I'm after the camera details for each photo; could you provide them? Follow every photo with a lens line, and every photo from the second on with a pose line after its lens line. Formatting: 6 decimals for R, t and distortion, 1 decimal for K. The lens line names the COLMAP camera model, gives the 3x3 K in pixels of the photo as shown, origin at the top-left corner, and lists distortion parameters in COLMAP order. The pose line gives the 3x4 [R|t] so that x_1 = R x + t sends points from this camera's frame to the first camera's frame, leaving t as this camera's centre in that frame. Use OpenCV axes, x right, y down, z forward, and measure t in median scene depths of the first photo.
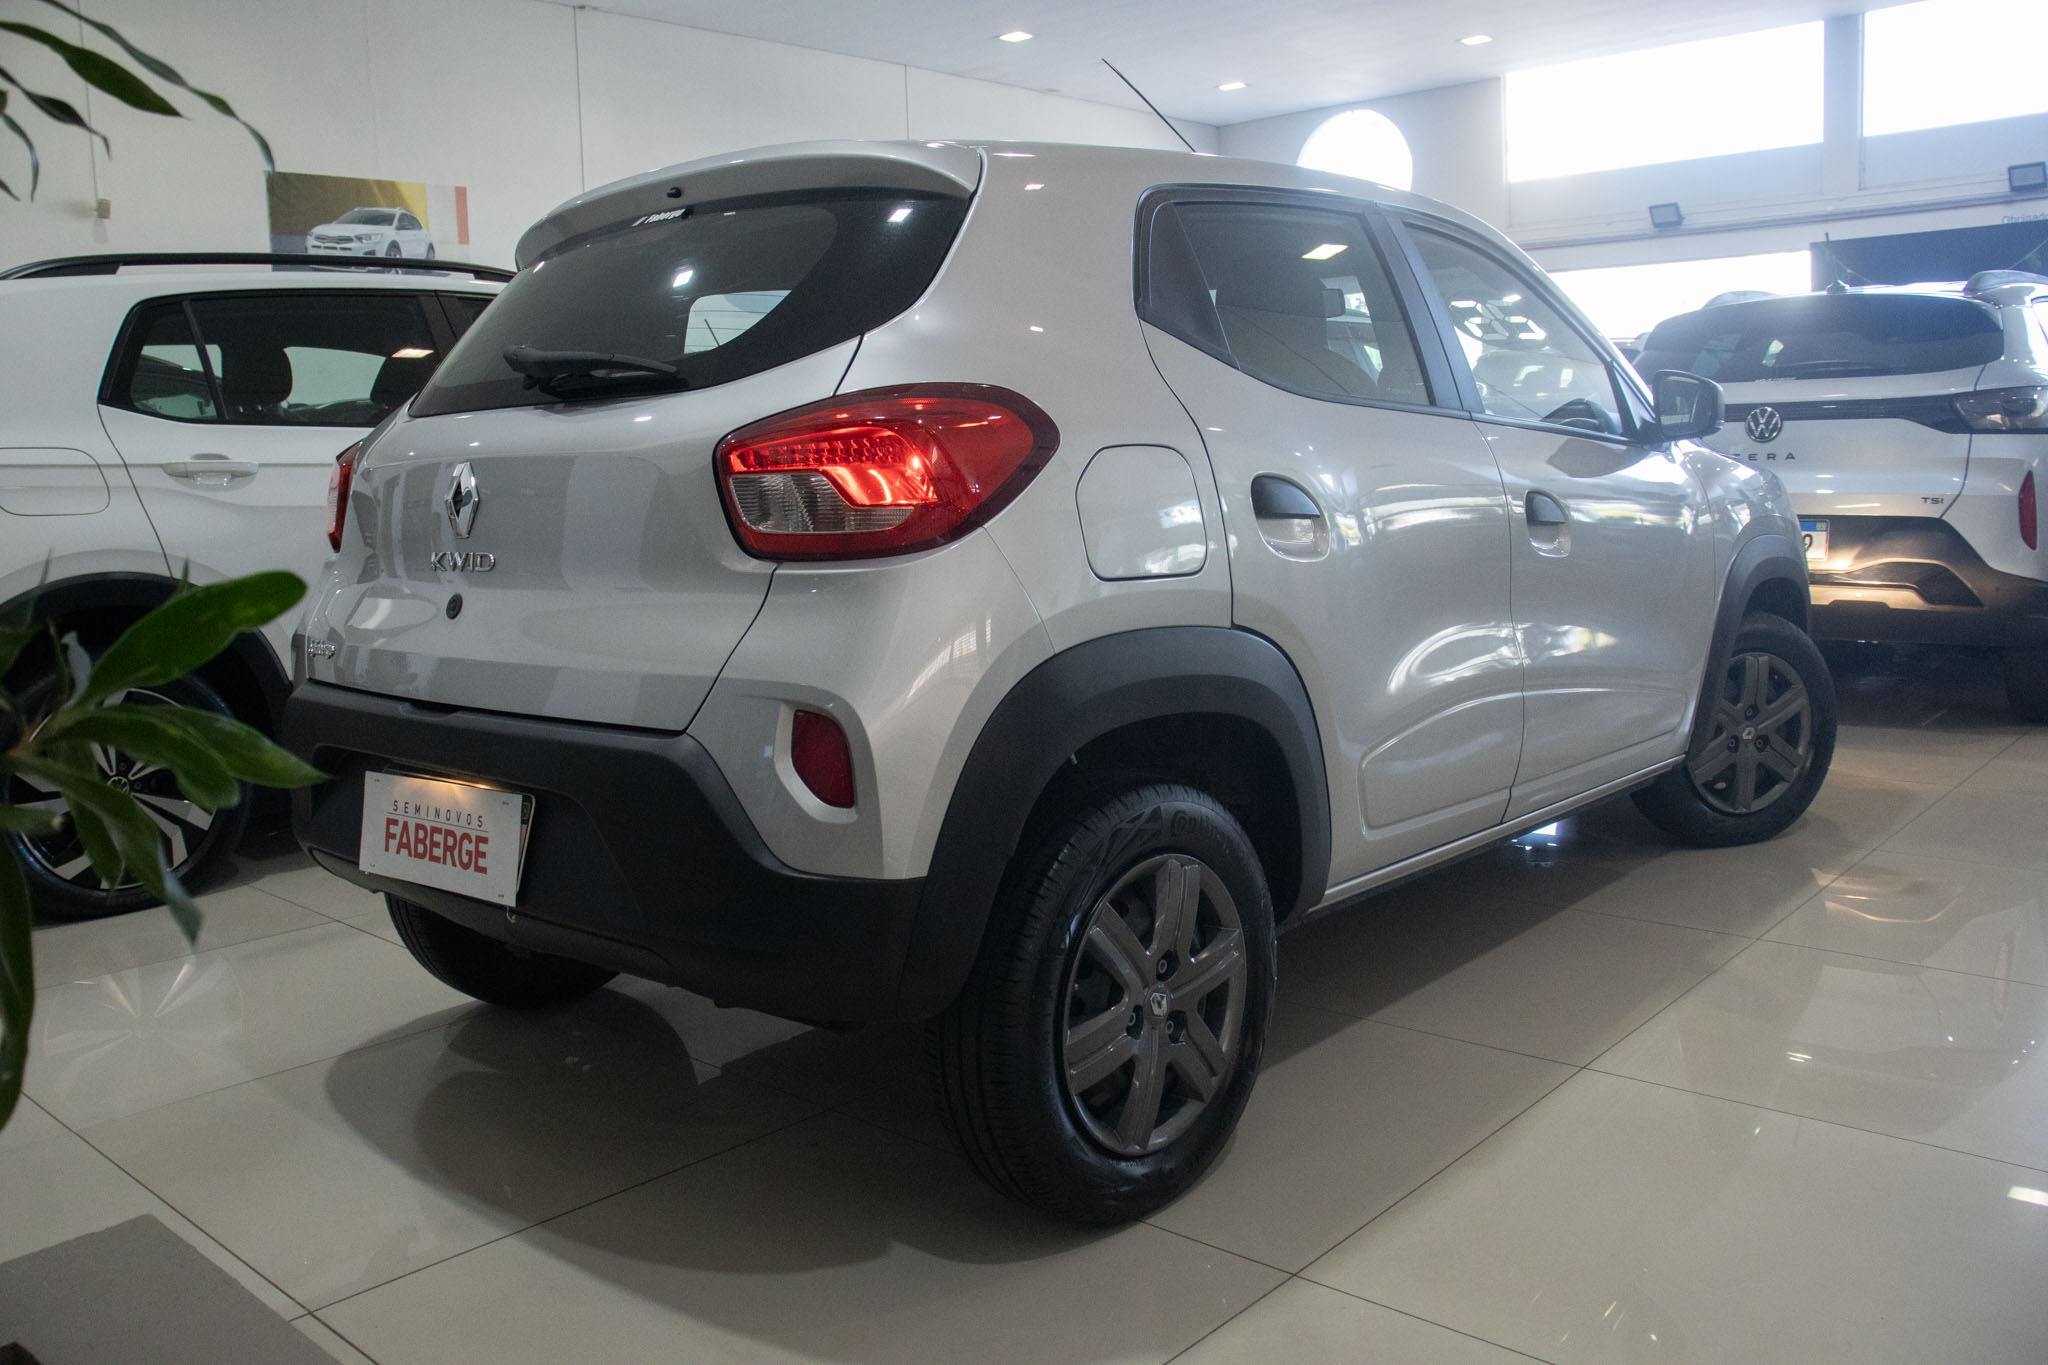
lens RADIAL K [[1583.2, 0, 1011.9], [0, 1583.2, 674.6], [0, 0, 1]] dist [-0.004385, -0.001649]
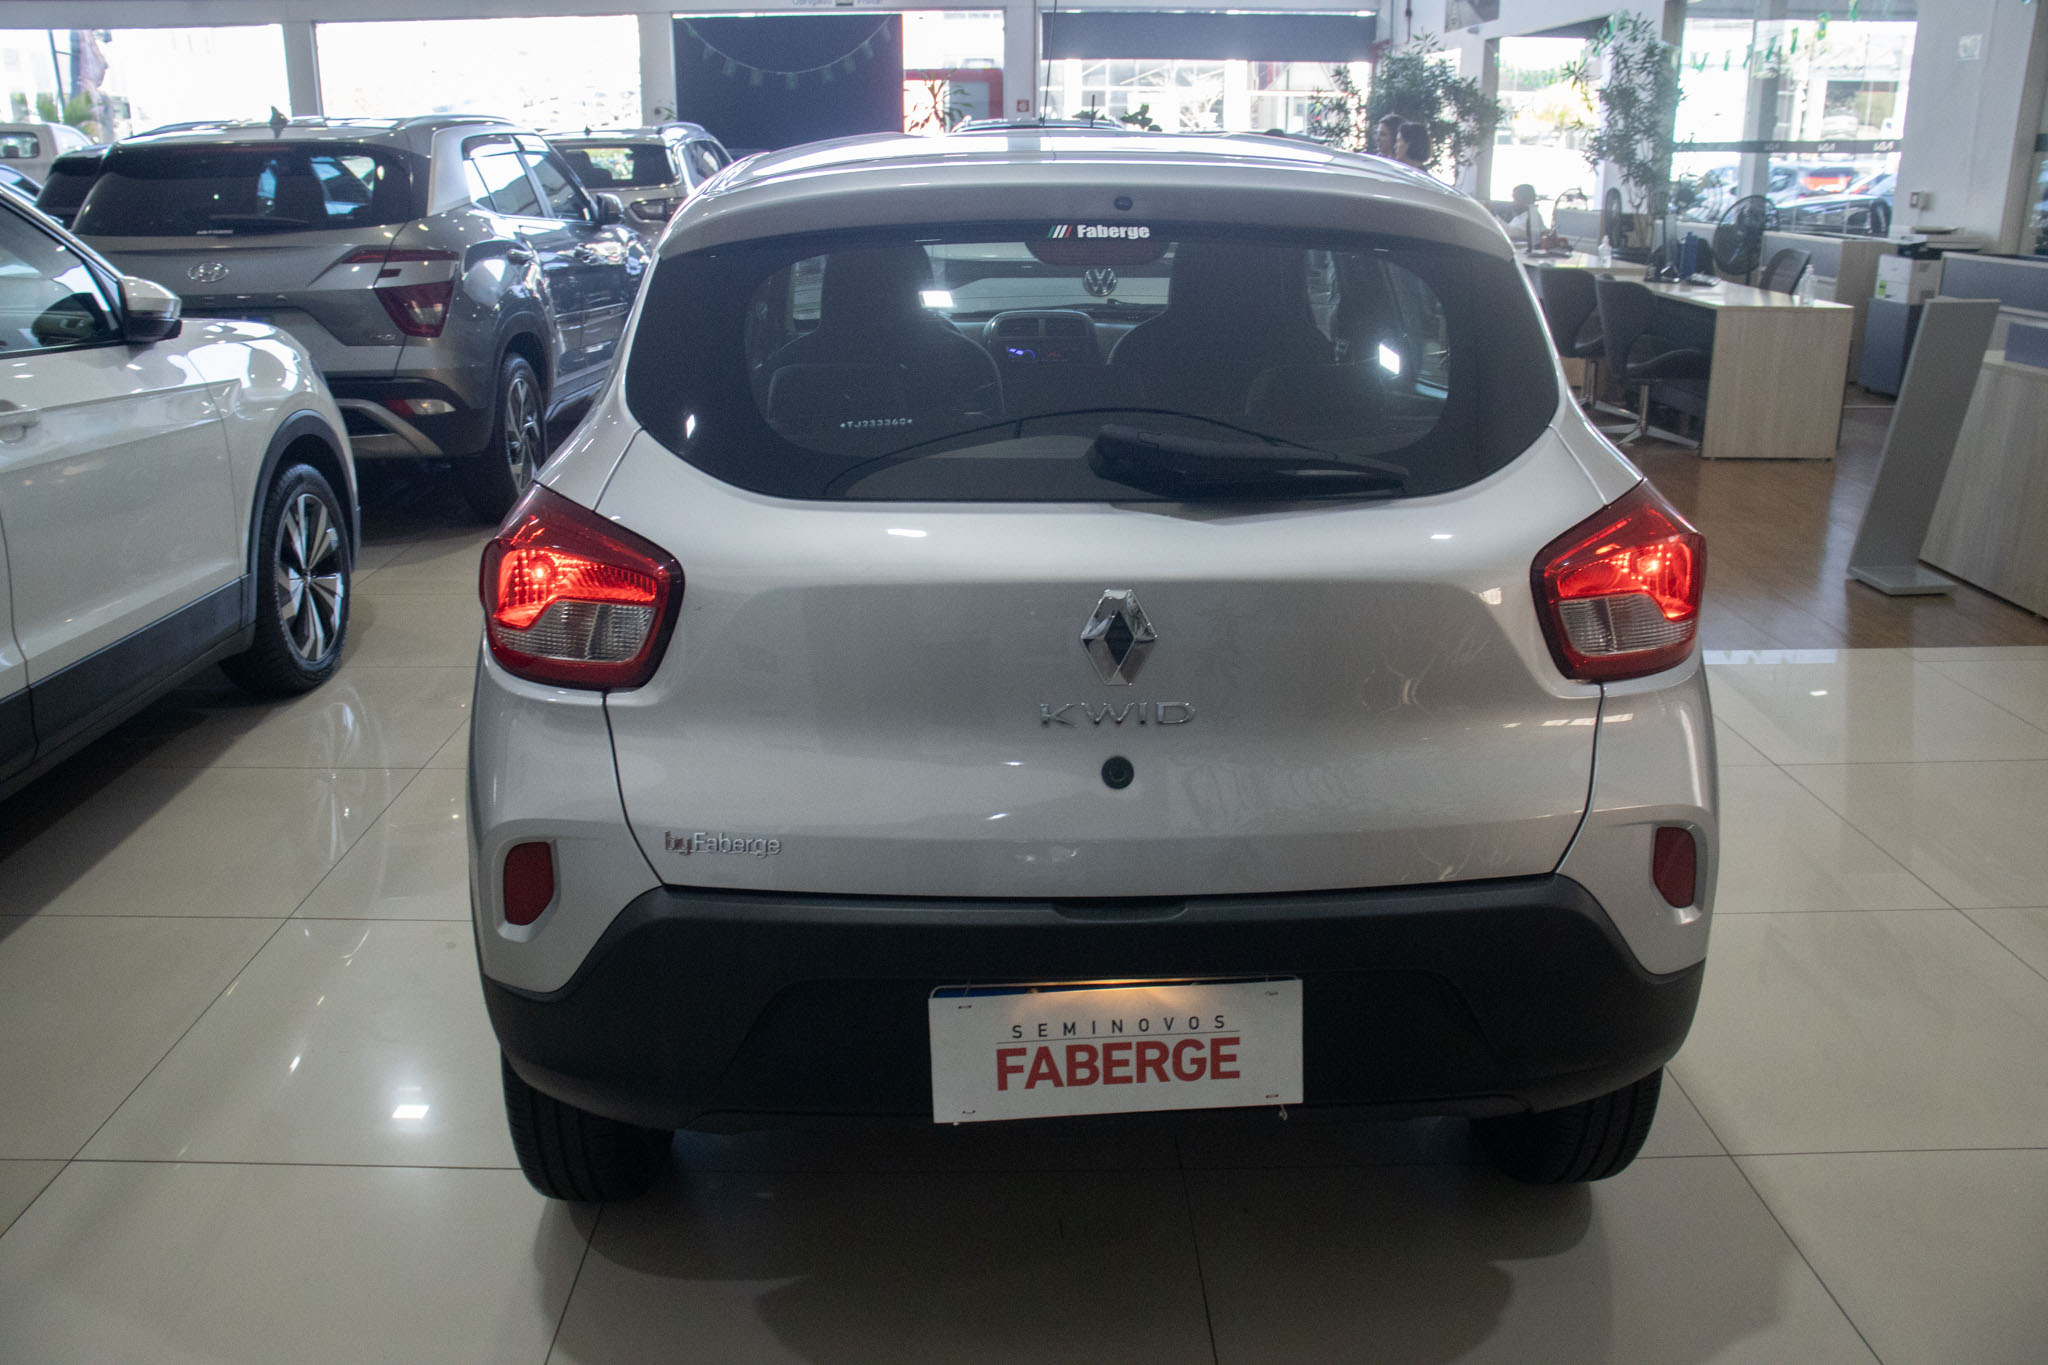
lens RADIAL K [[1583.2, 0, 1027.2], [0, 1583.2, 681.2], [0, 0, 1]] dist [-0.004385, -0.001649]
pose [[0.704673, -0.179763, 0.686382, -0.922324], [0.060982, 0.979138, 0.193829, -0.244328], [-0.706906, -0.094729, 0.700935, 0.488836]]
